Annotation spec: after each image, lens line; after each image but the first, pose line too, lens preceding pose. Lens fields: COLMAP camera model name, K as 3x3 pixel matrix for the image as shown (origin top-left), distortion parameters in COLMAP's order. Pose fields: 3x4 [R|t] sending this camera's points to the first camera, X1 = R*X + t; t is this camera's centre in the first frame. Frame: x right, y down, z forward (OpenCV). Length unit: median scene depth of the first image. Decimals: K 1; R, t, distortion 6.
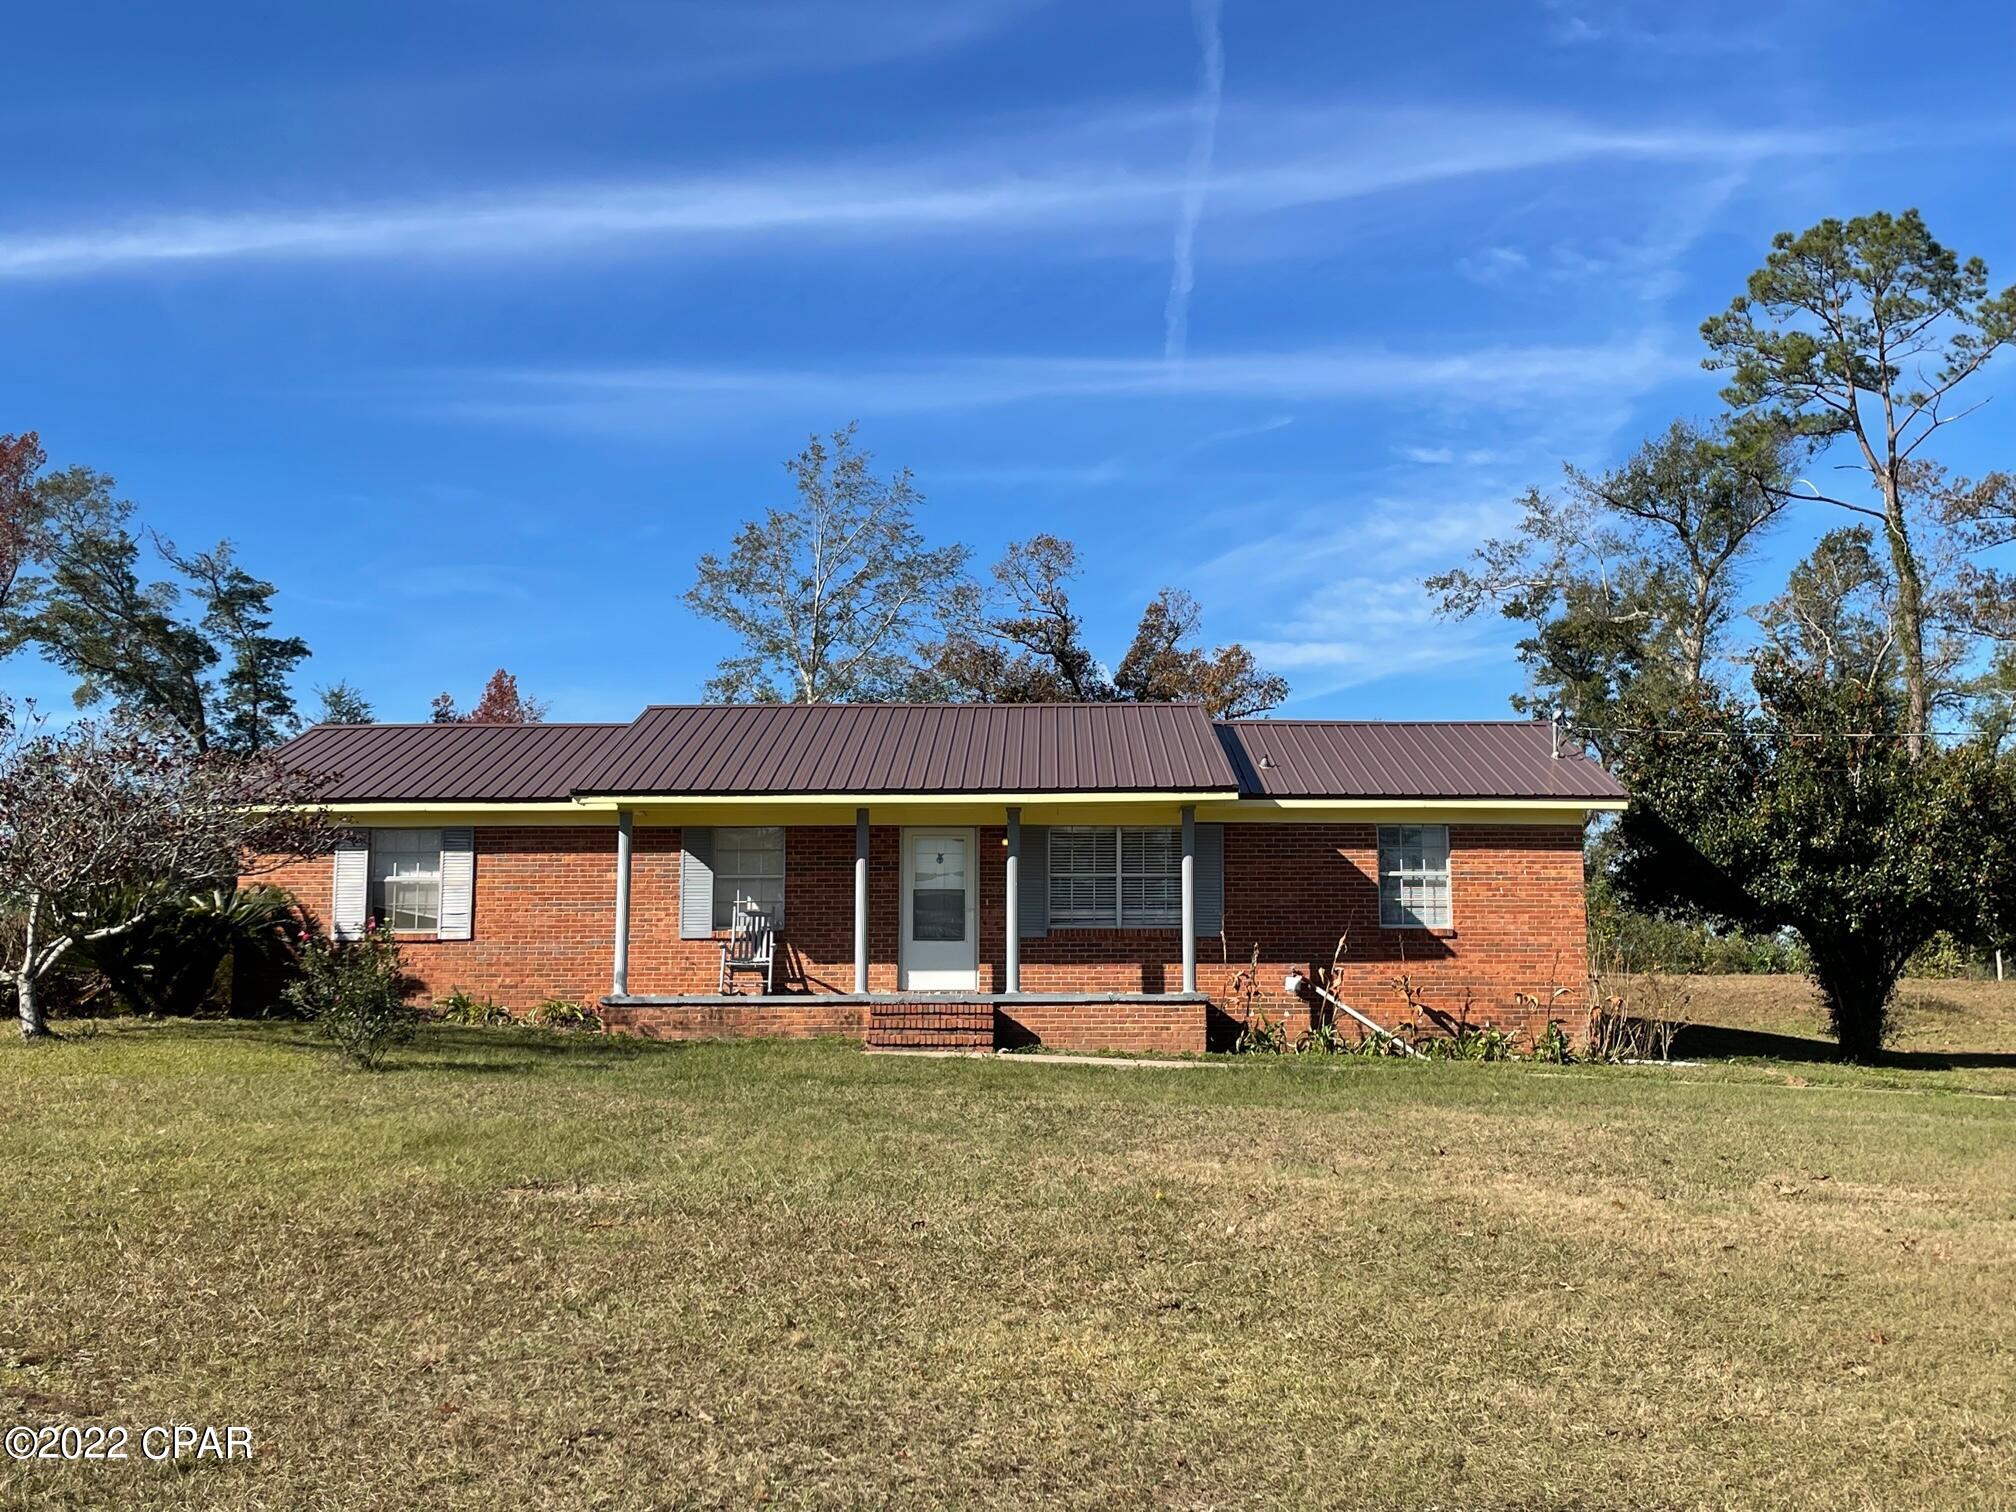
lens RADIAL K [[2072.1, 0, 1007.9], [0, 2072.1, 746.7], [0, 0, 1]] dist [0.135891, -0.283724]
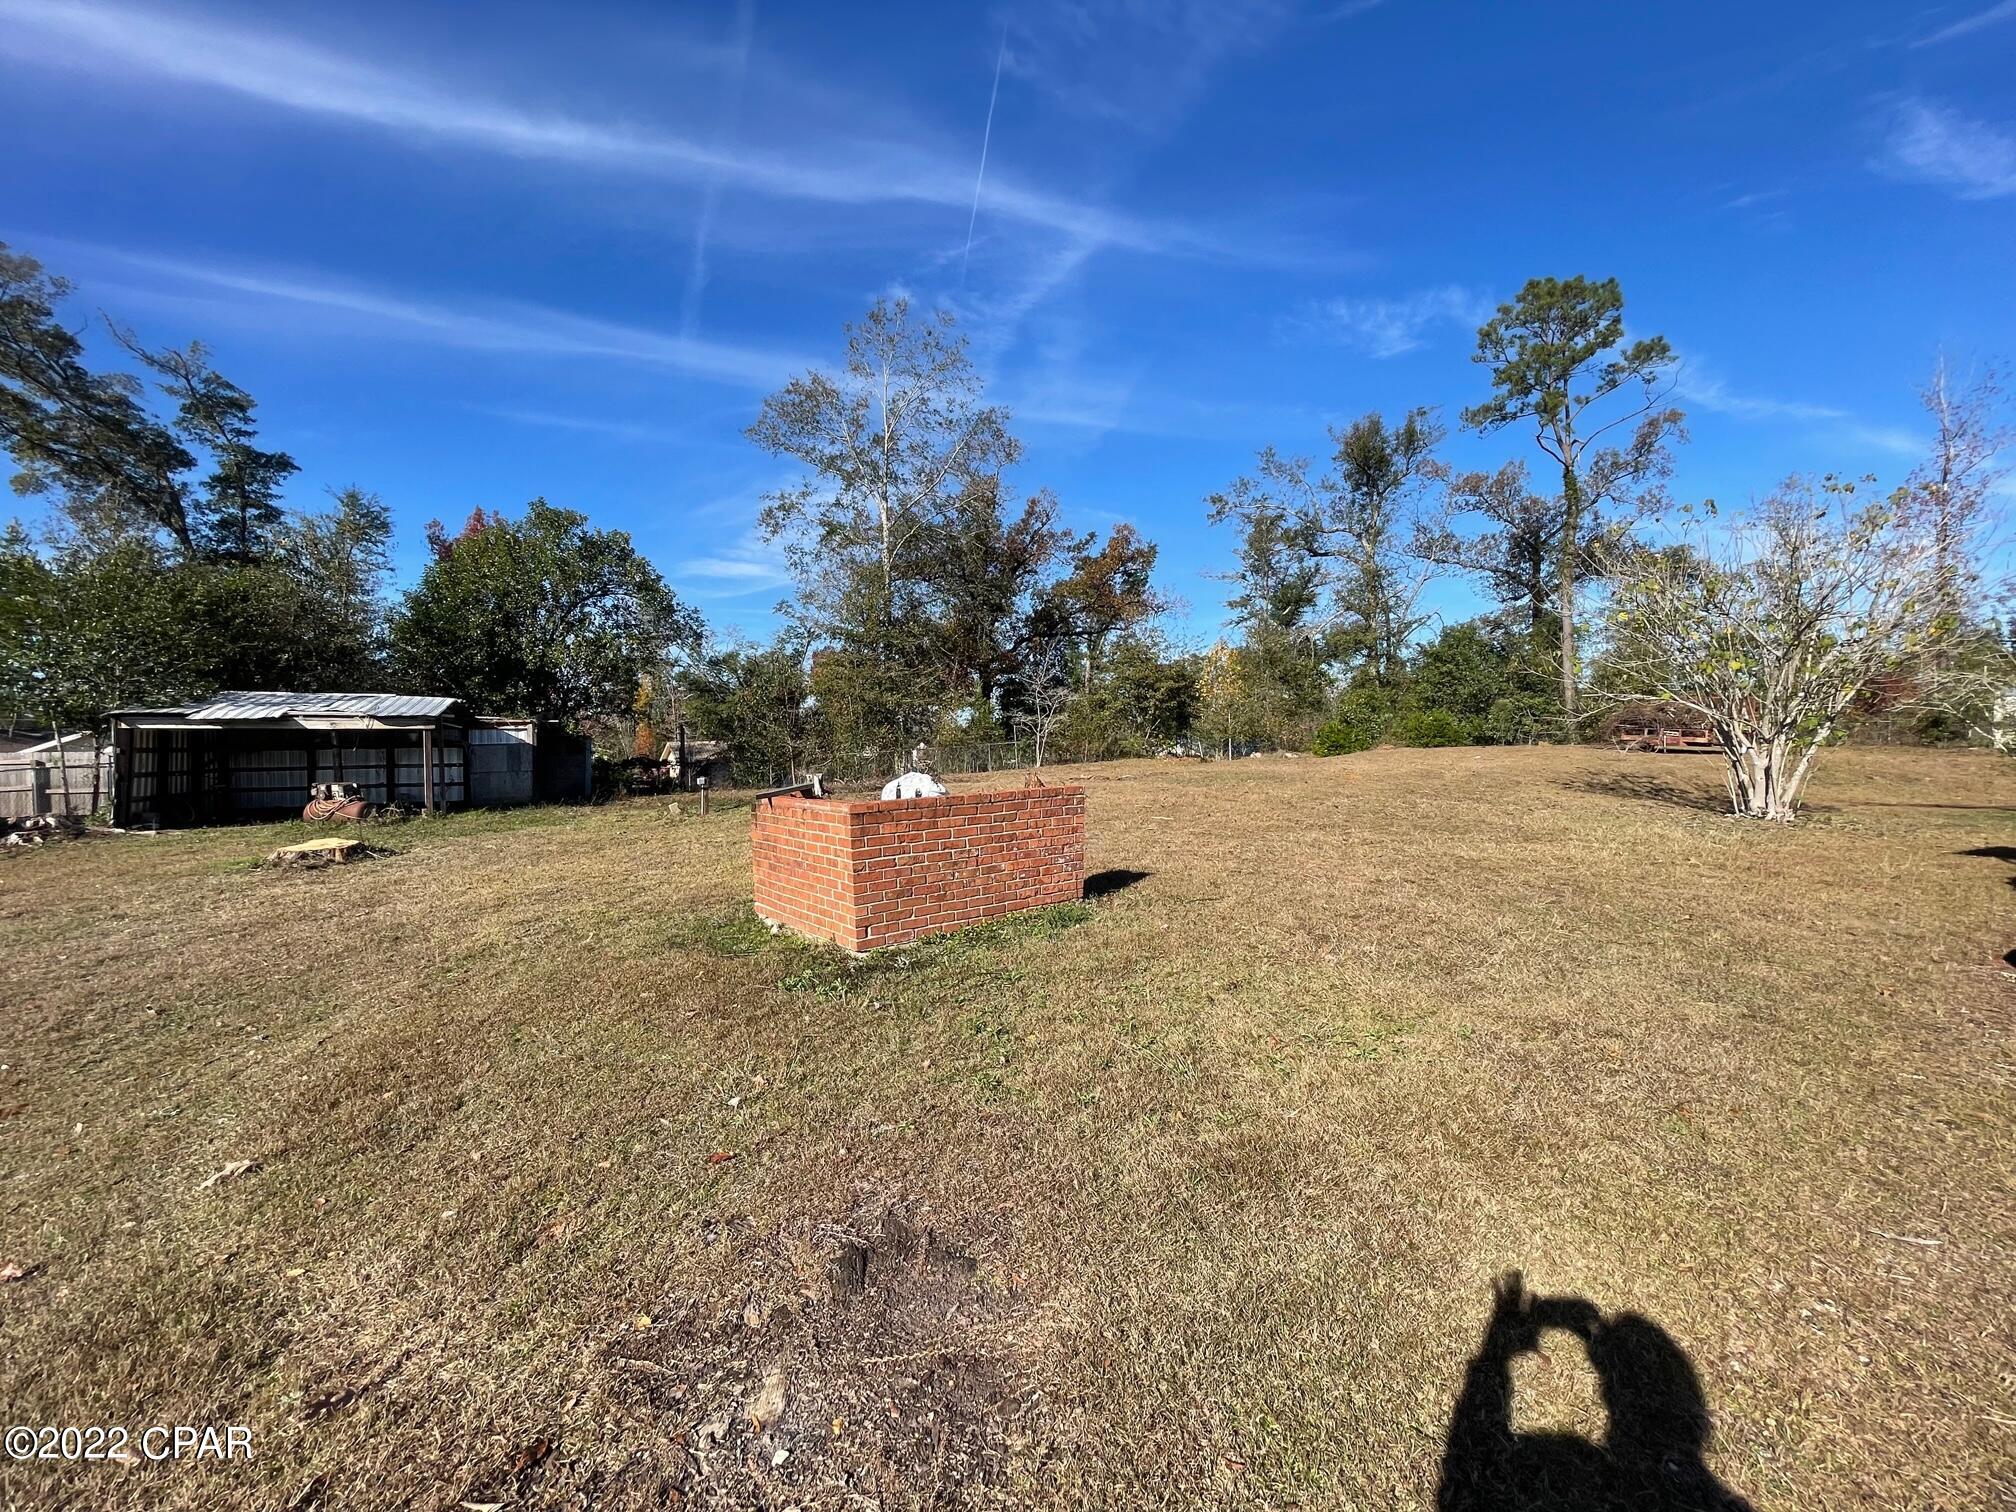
lens RADIAL K [[811.5, 0, 1005.4], [0, 811.5, 754.6], [0, 0, 1]] dist [-0.003151, -0.000527]
pose [[0.890034, -0.020363, 0.455439, -0.710271], [-0.043252, 0.990724, 0.128821, 0.128760], [-0.453837, -0.134353, 0.880898, 1.525427]]
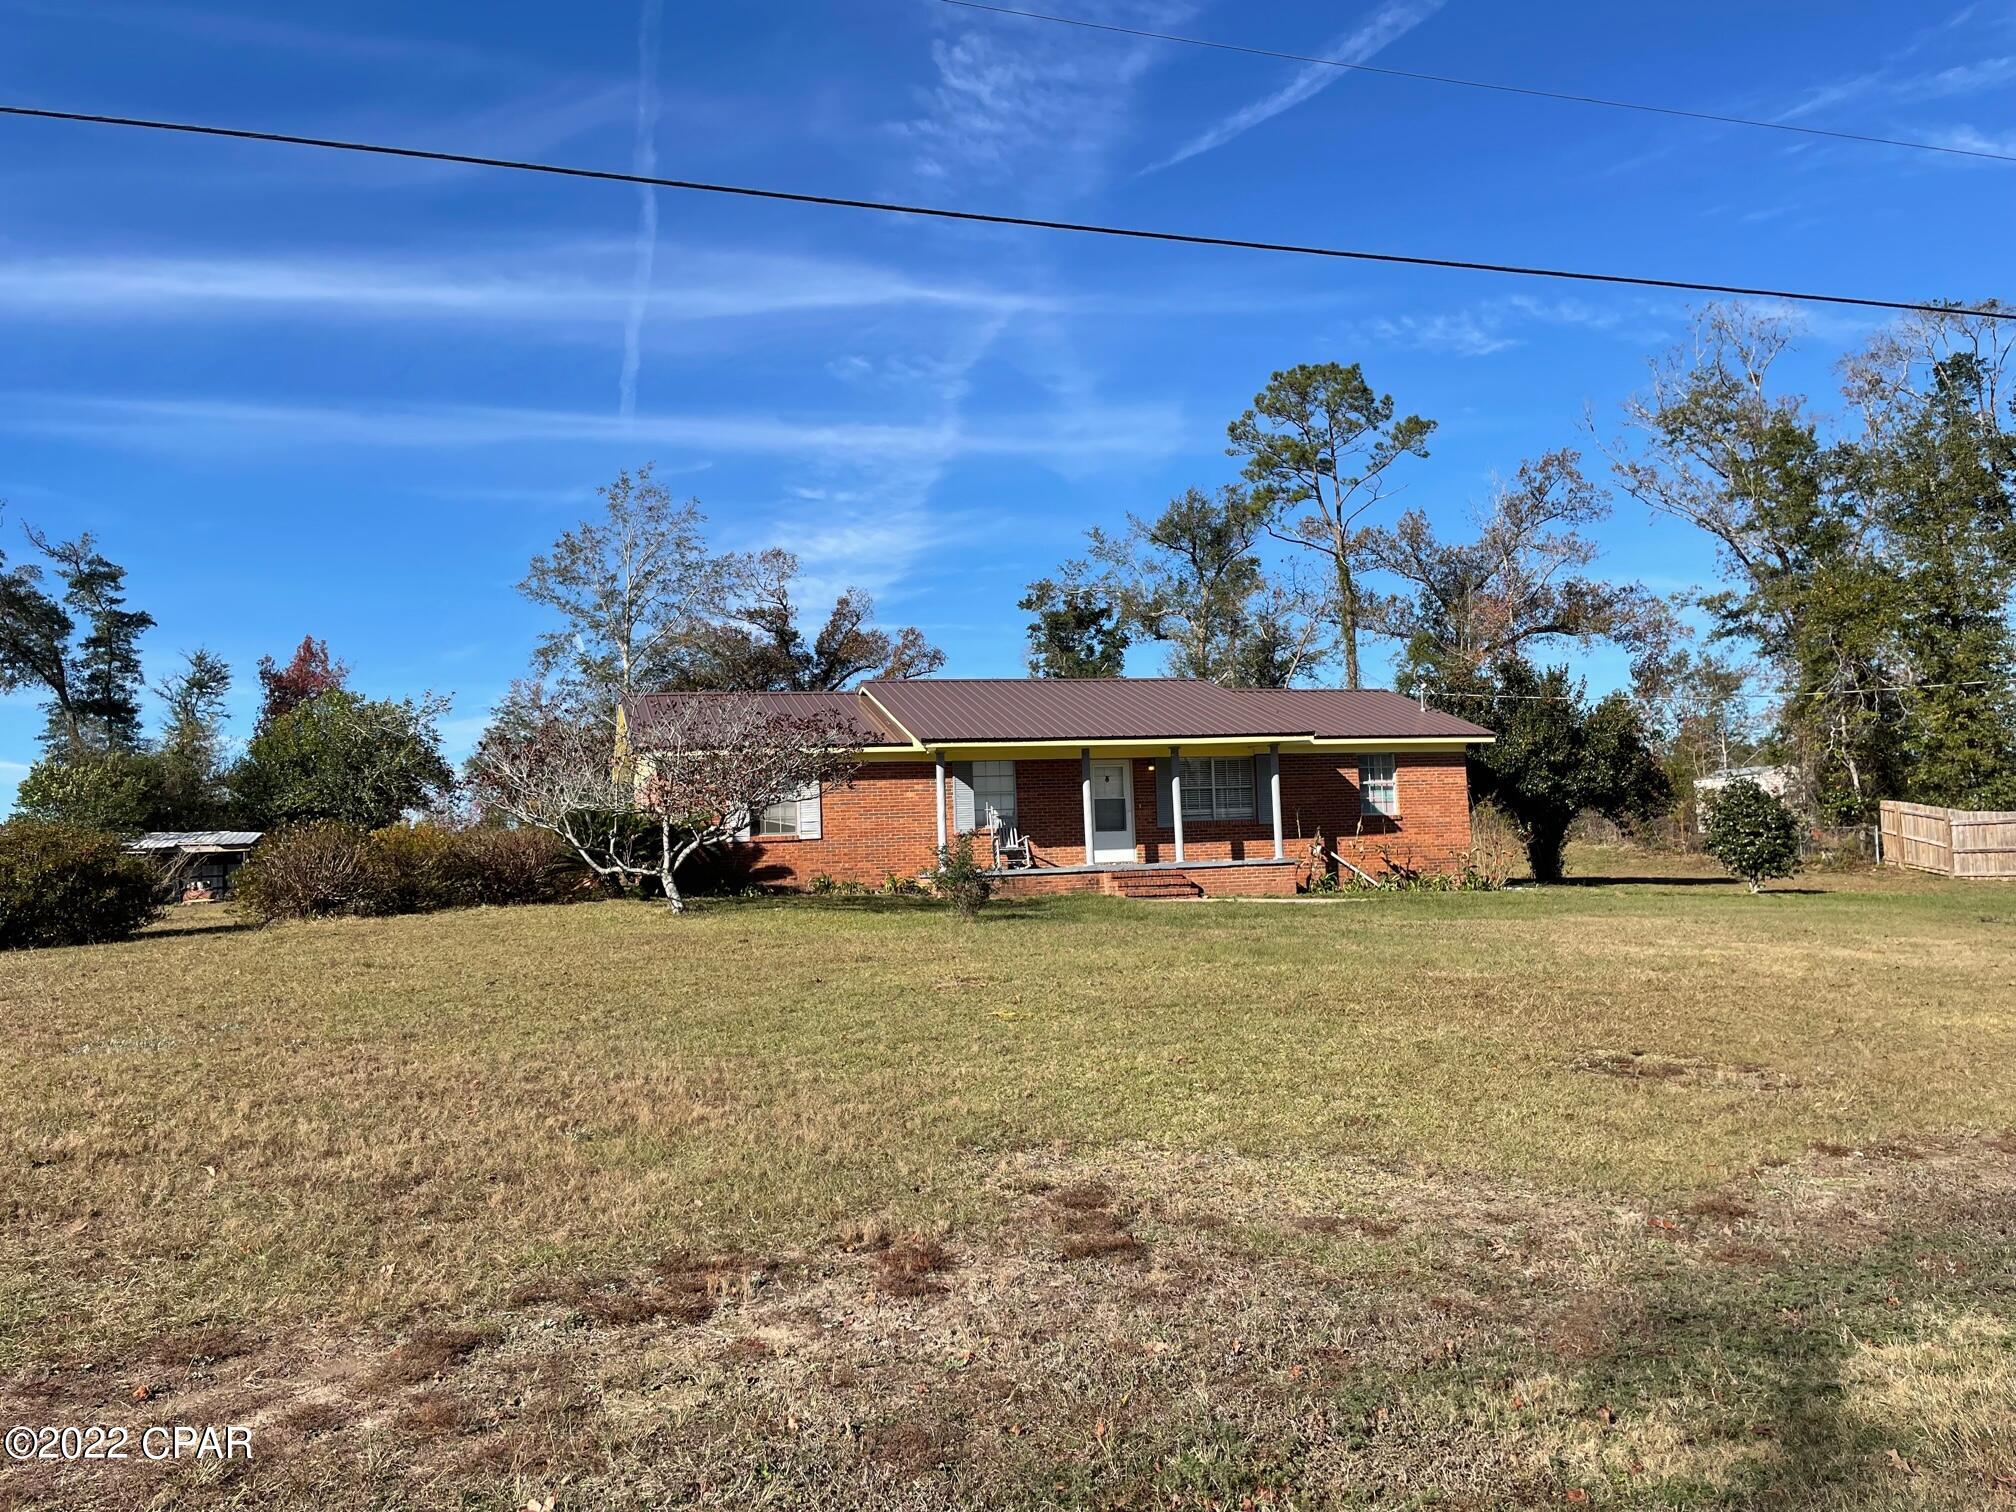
lens RADIAL K [[1481.9, 0, 1001.8], [0, 1481.9, 732.7], [0, 0, 1]] dist [0.125945, -0.205922]
pose [[0.953316, -0.010581, 0.301788, -0.449074], [0.002235, 0.999606, 0.027989, -0.012896], [-0.301966, -0.026008, 0.952964, -0.048099]]
